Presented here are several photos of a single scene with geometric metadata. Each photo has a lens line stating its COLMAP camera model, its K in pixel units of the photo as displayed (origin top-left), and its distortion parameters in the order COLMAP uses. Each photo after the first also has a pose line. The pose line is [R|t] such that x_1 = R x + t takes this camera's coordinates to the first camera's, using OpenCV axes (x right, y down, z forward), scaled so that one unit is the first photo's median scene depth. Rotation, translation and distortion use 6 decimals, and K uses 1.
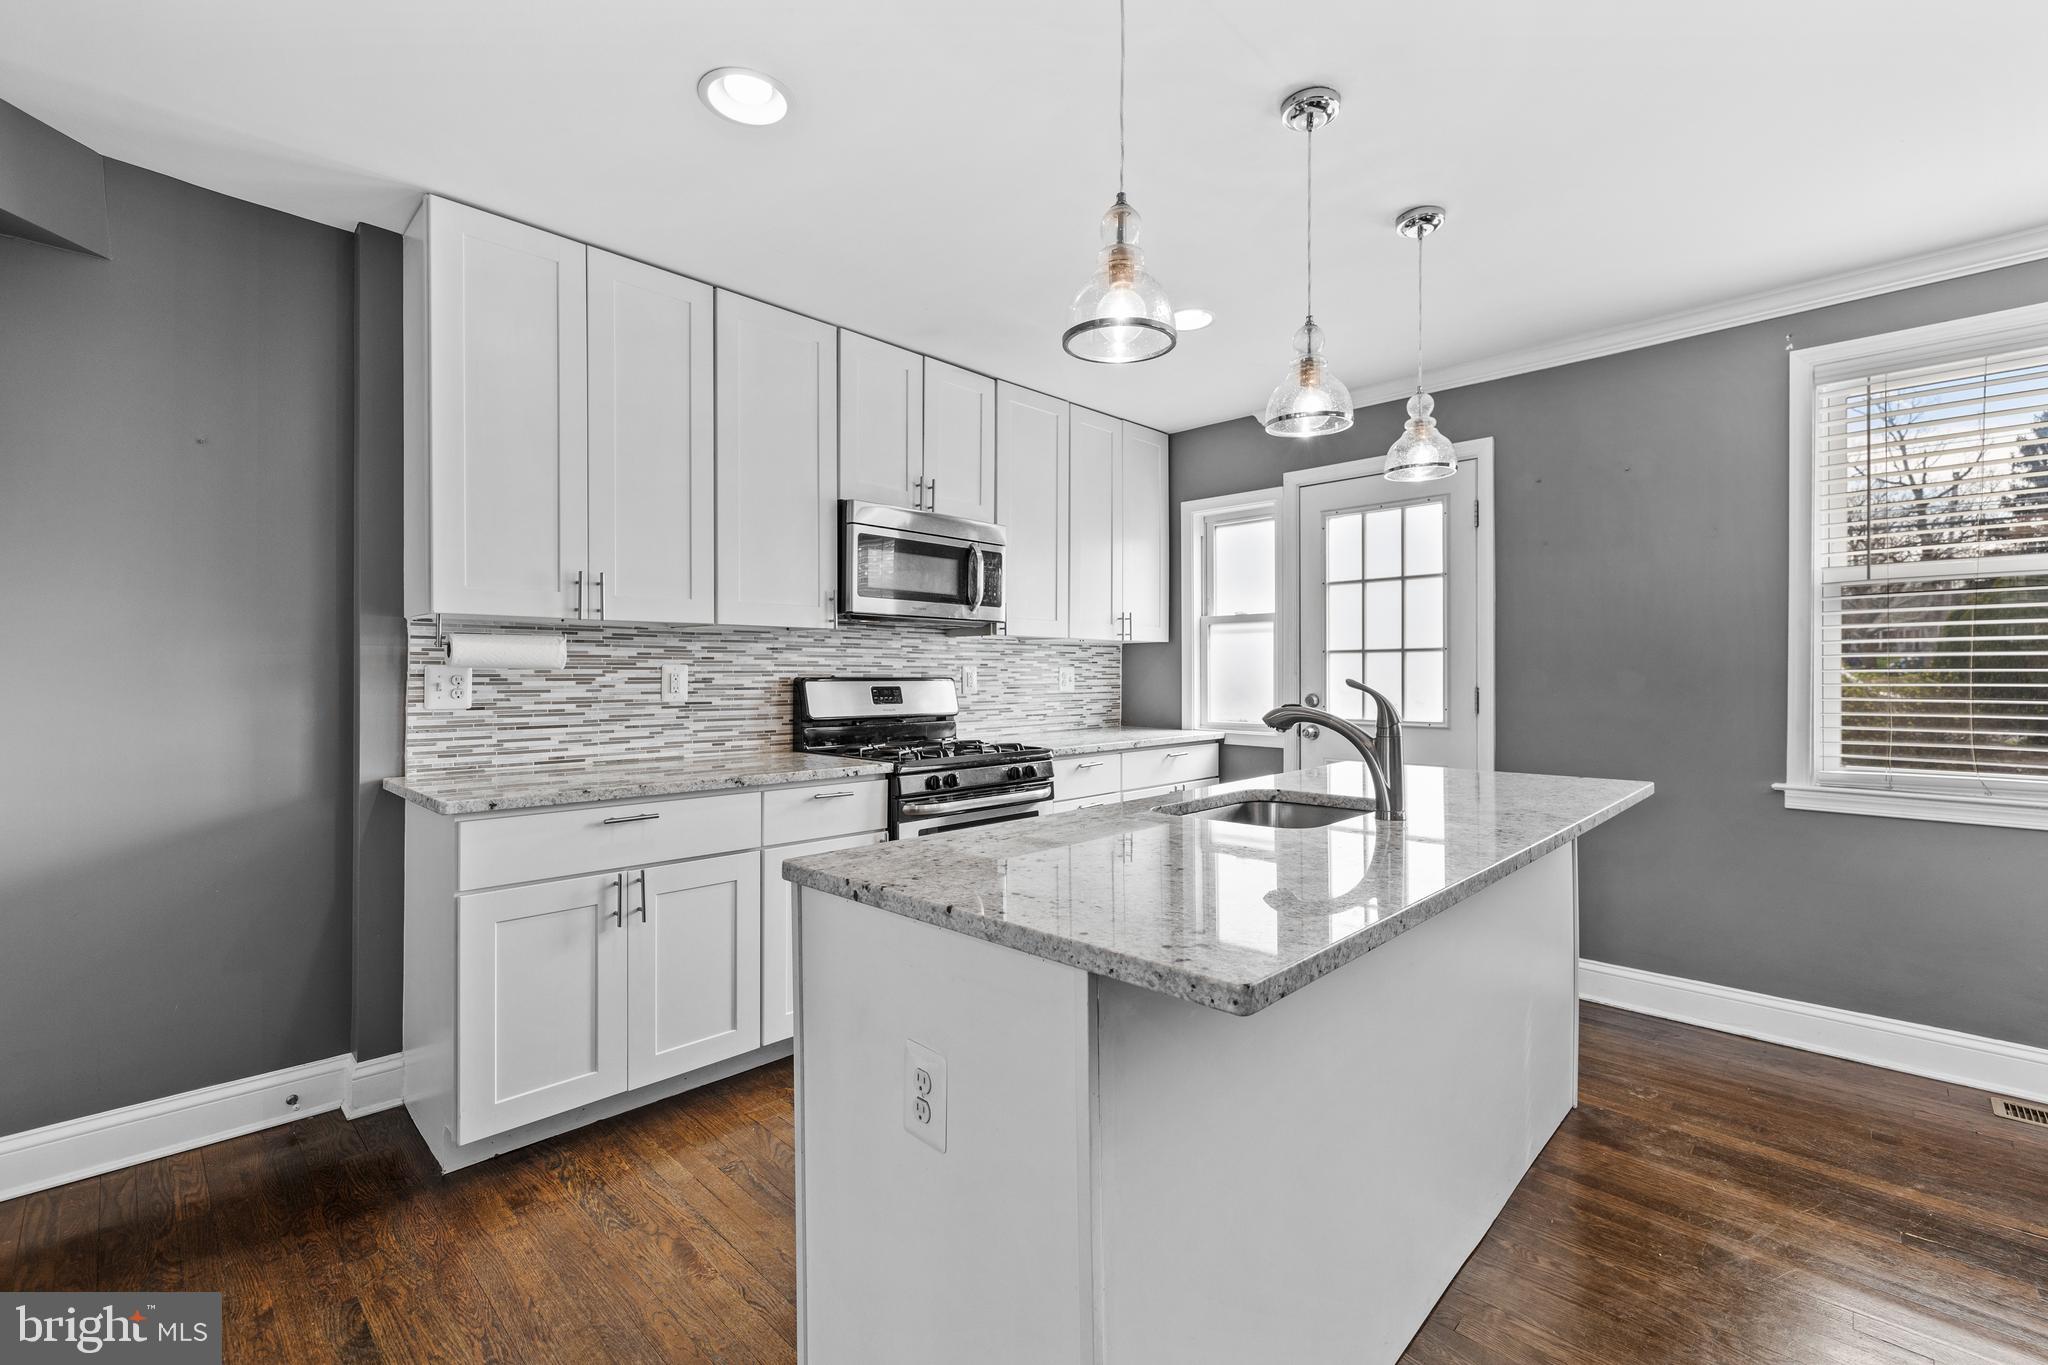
lens RADIAL K [[872.9, 0, 1017.5], [0, 872.9, 675.7], [0, 0, 1]] dist [0.001706, 0.000297]
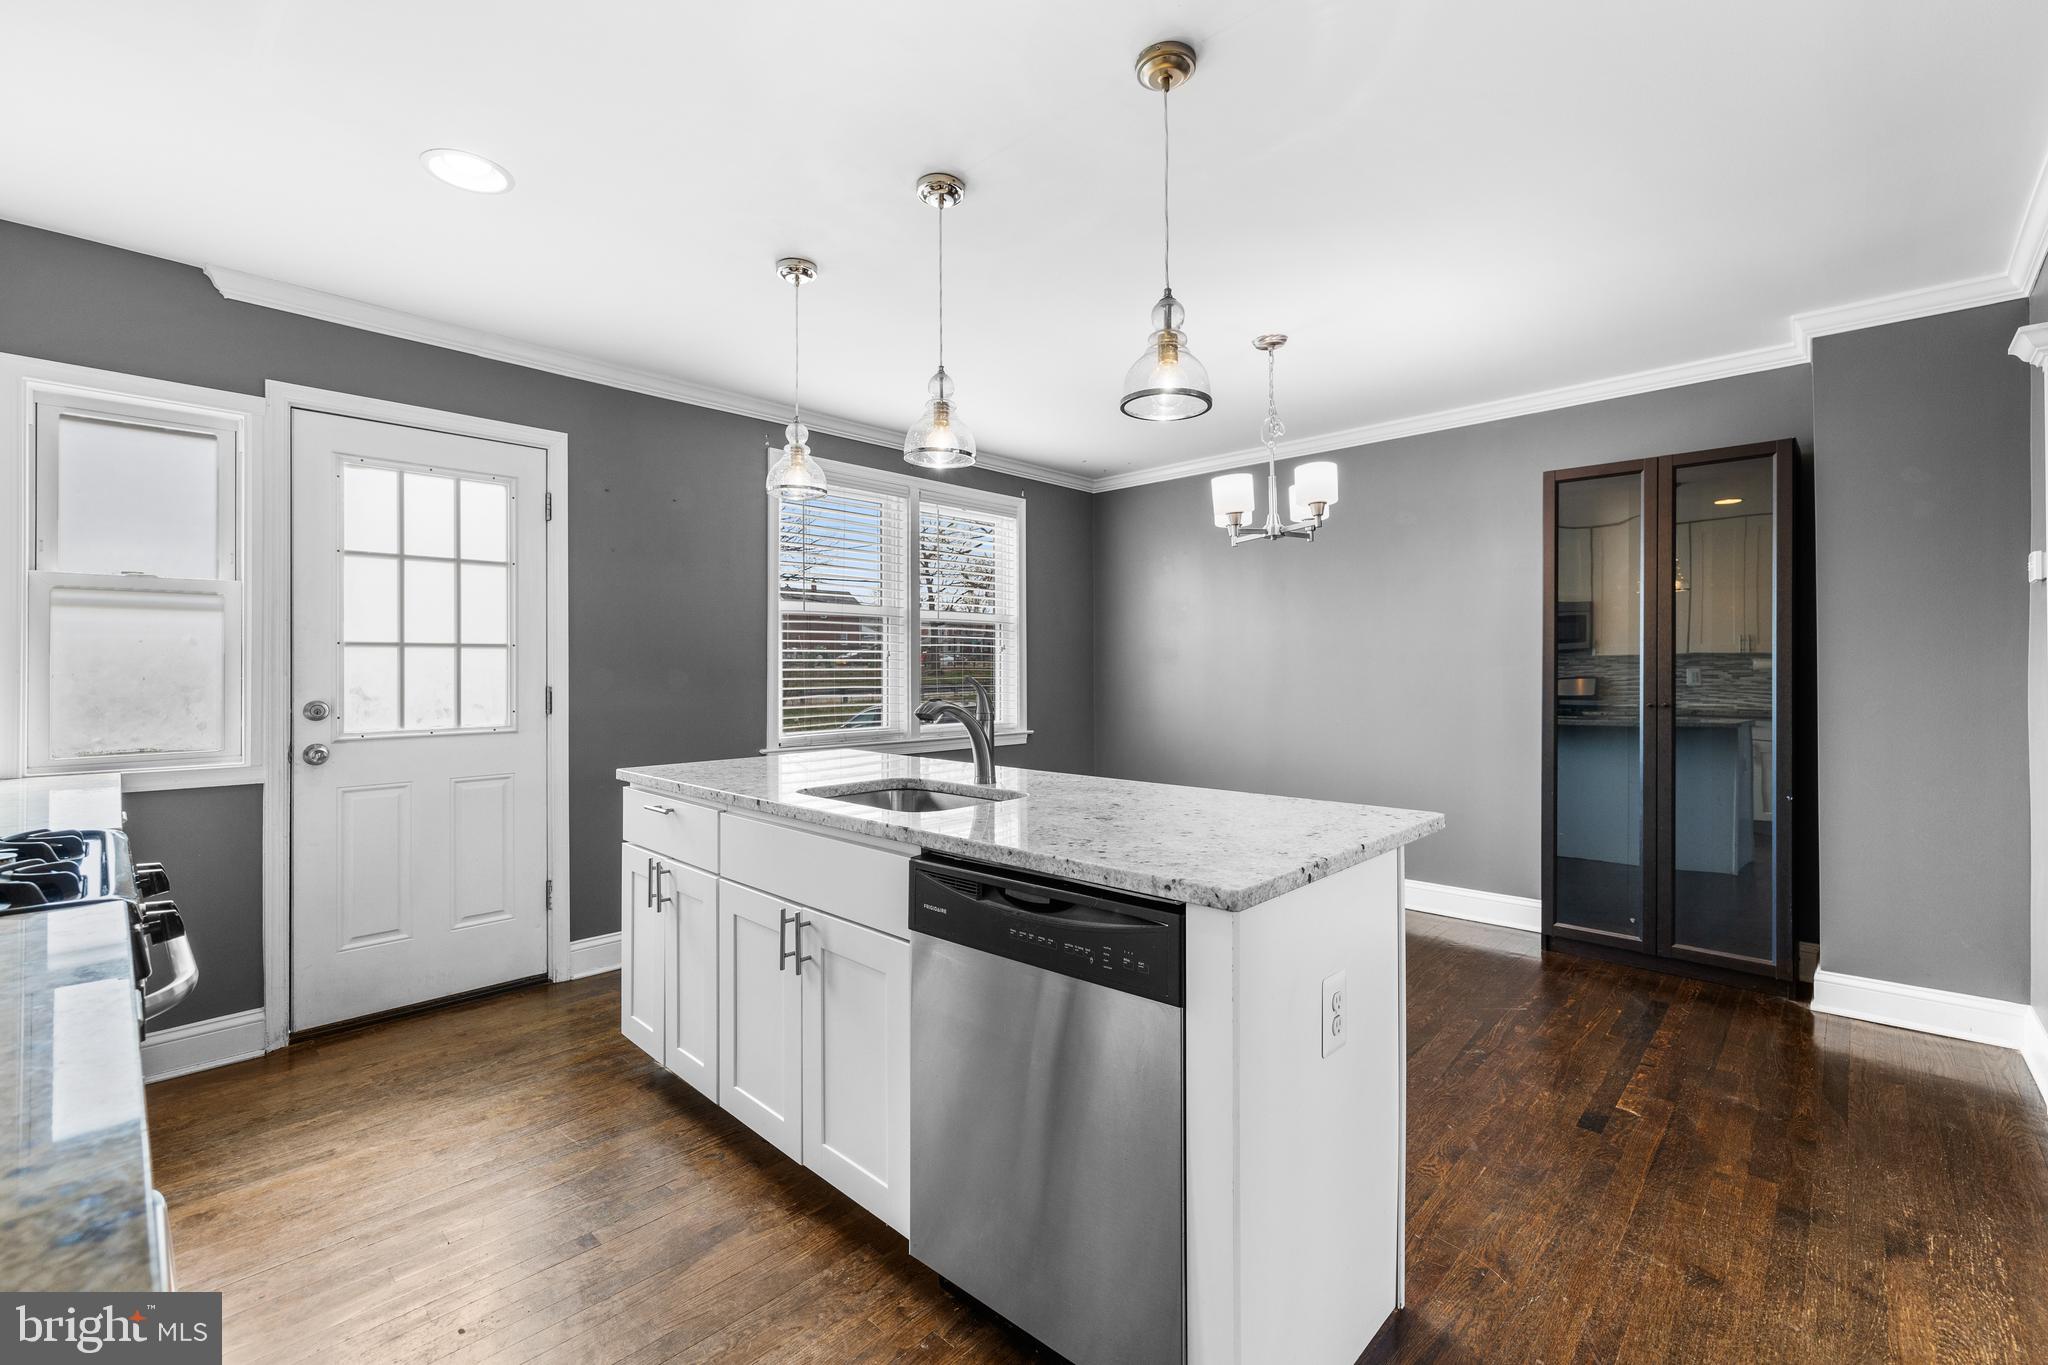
lens RADIAL K [[879.2, 0, 1023.8], [0, 879.2, 667.0], [0, 0, 1]] dist [0.001351, -0.000086]
pose [[-0.014373, 0.004479, 0.999887, -0.561577], [0.004347, 0.999981, -0.004417, -0.002485], [-0.999887, 0.004283, -0.014392, 0.606231]]
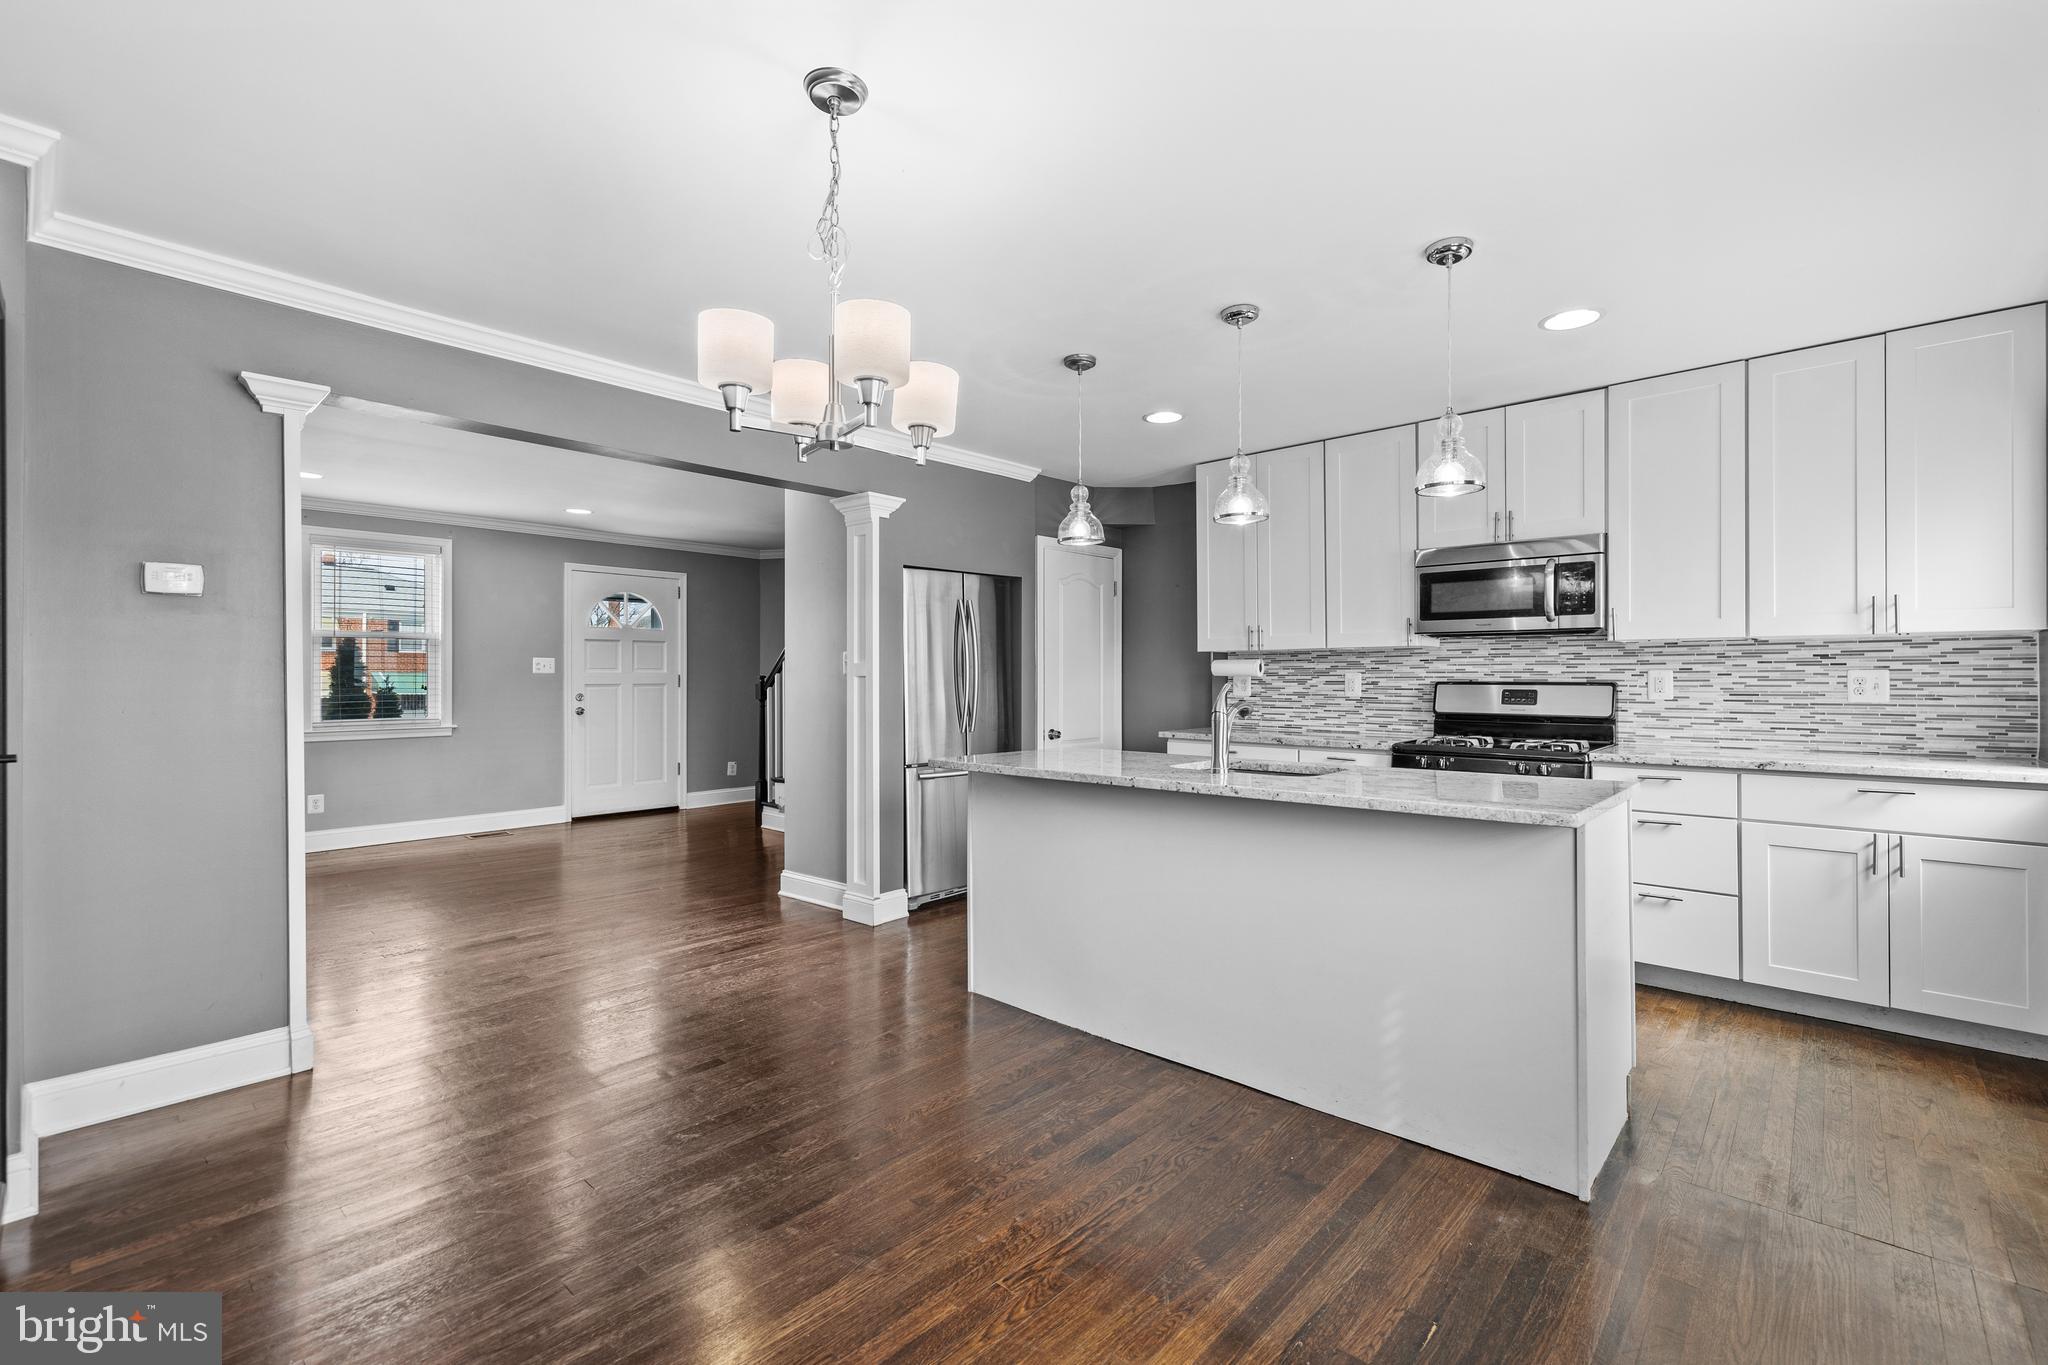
lens RADIAL K [[887.7, 0, 1028.9], [0, 887.7, 677.3], [0, 0, 1]] dist [0.002361, 0.000817]
pose [[0.041433, -0.000122, -0.999141, 1.259202], [-0.000885, 1.000000, -0.000158, -0.004289], [0.999141, 0.000891, 0.041433, 0.374737]]
